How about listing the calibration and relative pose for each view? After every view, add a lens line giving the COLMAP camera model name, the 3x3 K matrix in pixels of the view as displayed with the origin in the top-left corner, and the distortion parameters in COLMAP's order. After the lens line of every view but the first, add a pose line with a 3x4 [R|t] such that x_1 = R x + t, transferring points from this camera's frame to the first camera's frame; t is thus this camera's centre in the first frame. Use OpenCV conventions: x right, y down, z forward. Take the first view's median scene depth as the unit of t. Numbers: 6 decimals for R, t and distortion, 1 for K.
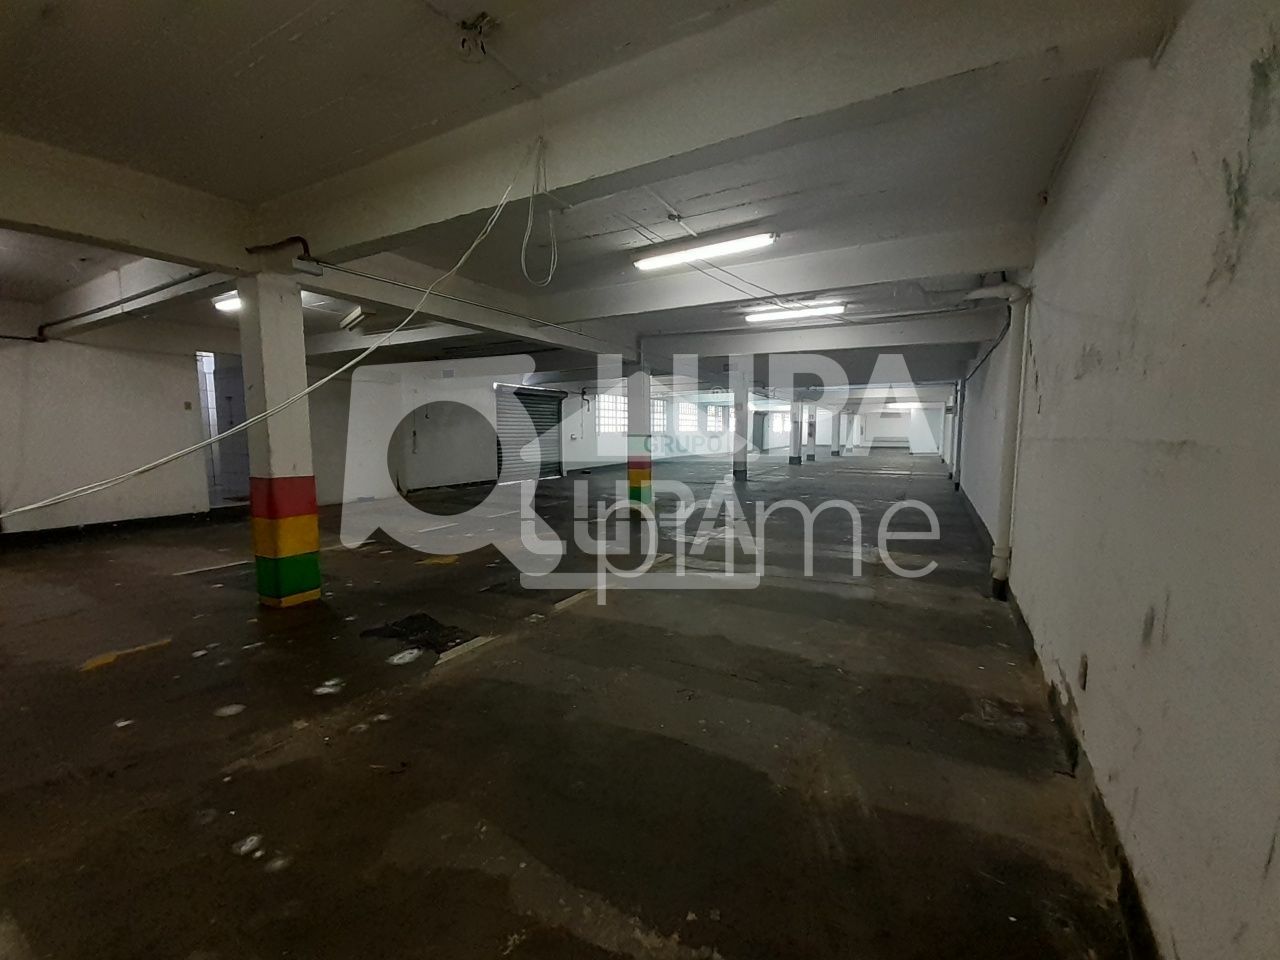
lens RADIAL K [[503.4, 0, 639.0], [0, 503.4, 480.7], [0, 0, 1]] dist [0.024115, -0.019000]
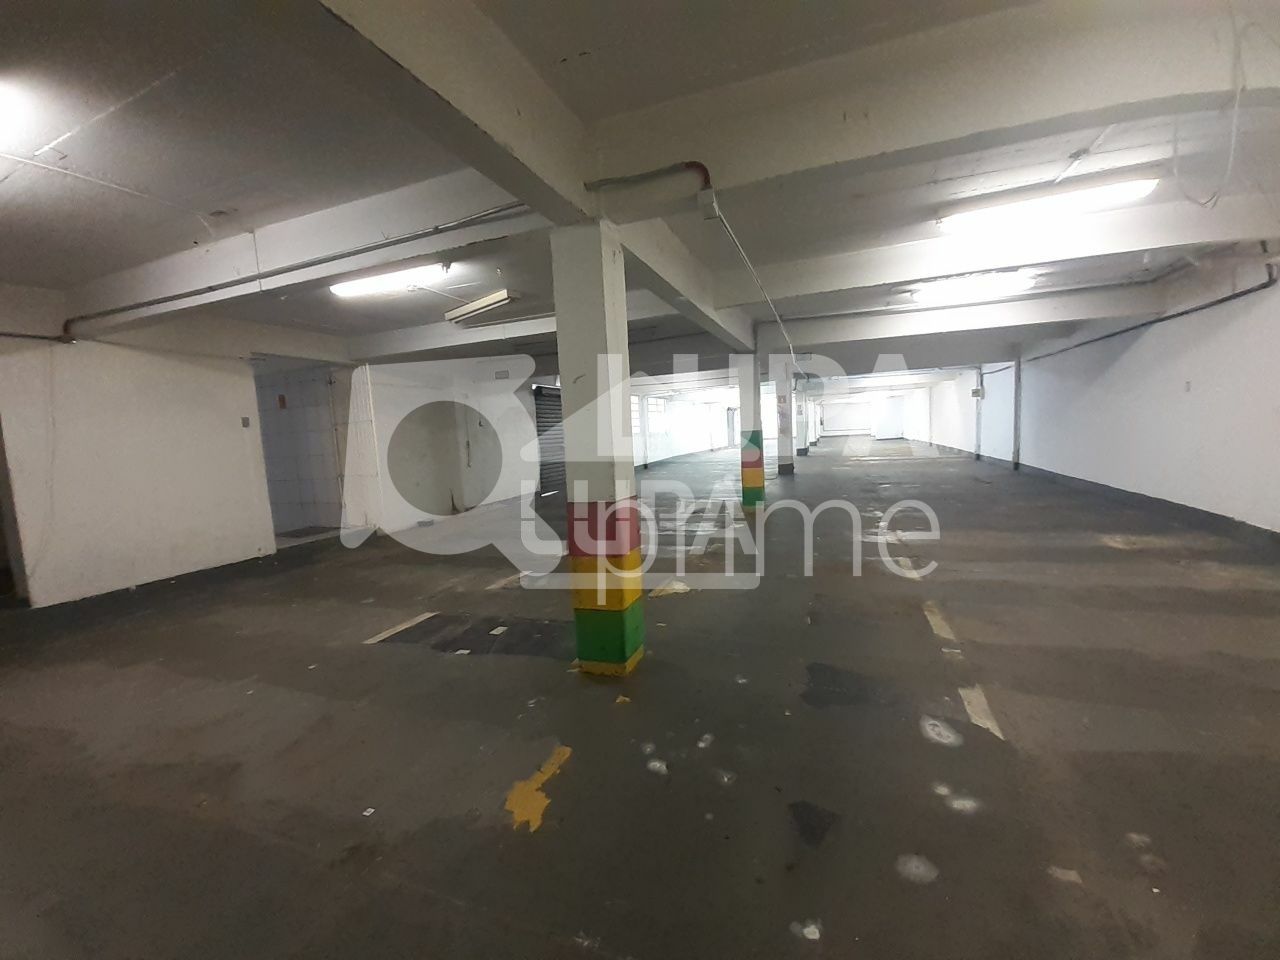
lens RADIAL K [[503.4, 0, 639.0], [0, 503.4, 480.7], [0, 0, 1]] dist [0.024115, -0.019000]
pose [[0.989420, -0.065897, 0.129247, -0.496181], [0.066330, 0.997797, 0.000954, -0.021214], [-0.129026, 0.007629, 0.991612, 0.172251]]
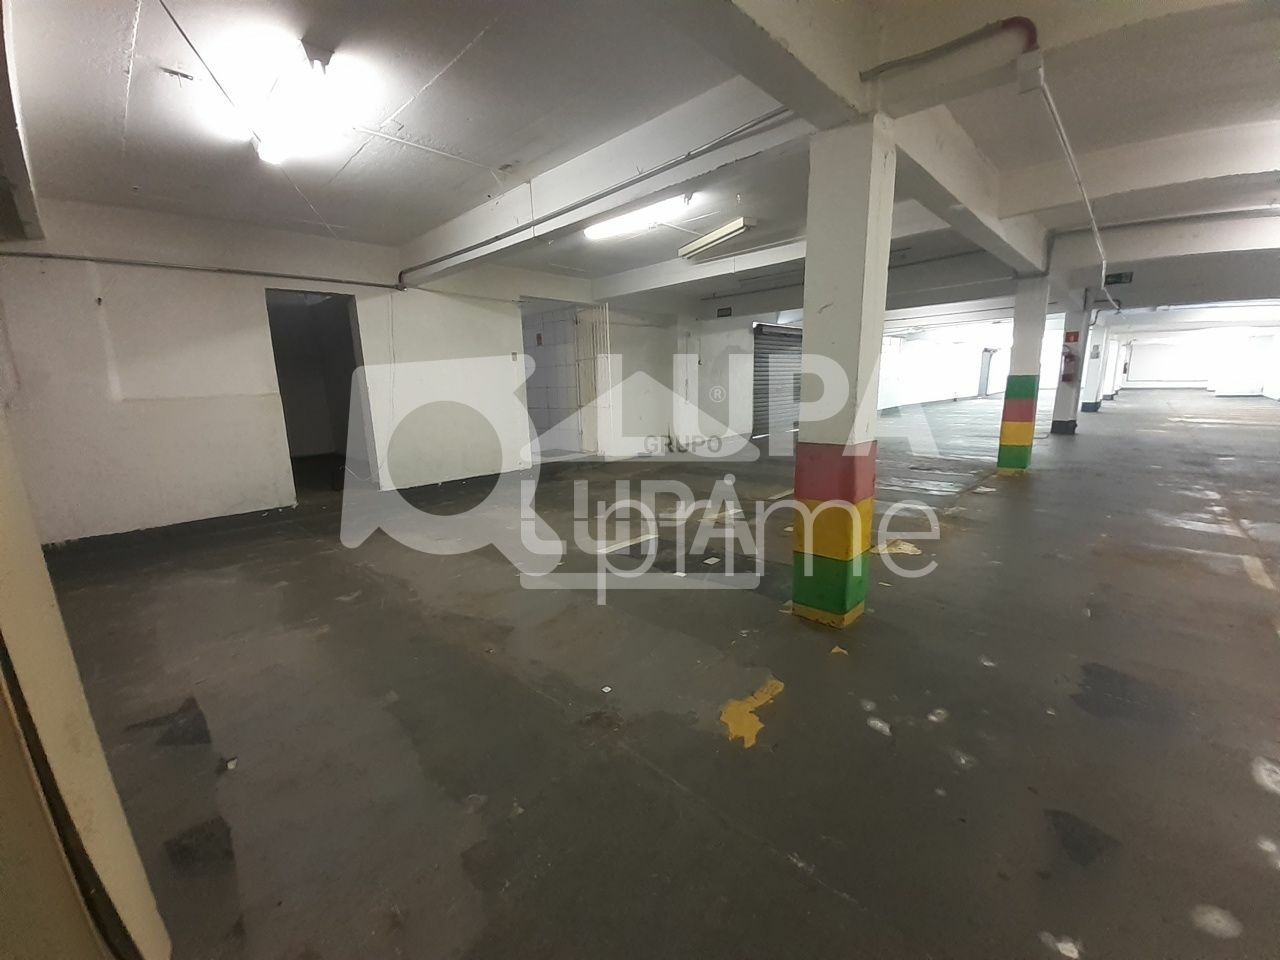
lens RADIAL K [[503.4, 0, 639.0], [0, 503.4, 480.7], [0, 0, 1]] dist [0.024115, -0.019000]
pose [[0.963551, 0.028126, -0.266043, -0.518919], [-0.001513, 0.995015, 0.099712, -0.015200], [0.267521, -0.095675, 0.958790, 0.174689]]
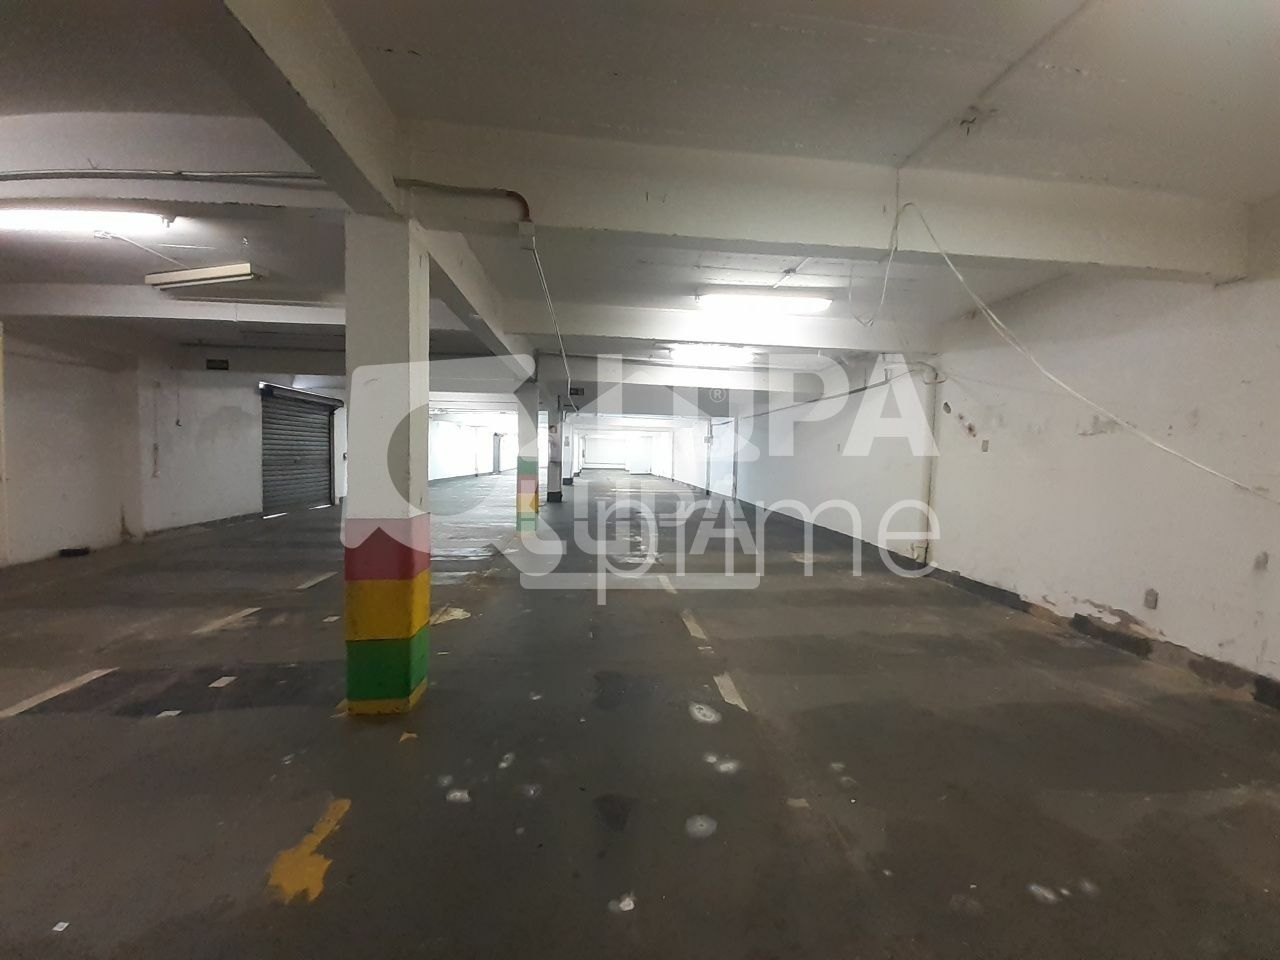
lens RADIAL K [[503.4, 0, 639.0], [0, 503.4, 480.7], [0, 0, 1]] dist [0.024115, -0.019000]
pose [[0.827043, -0.009145, 0.562064, -0.538419], [0.032484, 0.998974, -0.031546, -0.015006], [-0.561199, 0.044348, 0.826492, 0.169040]]
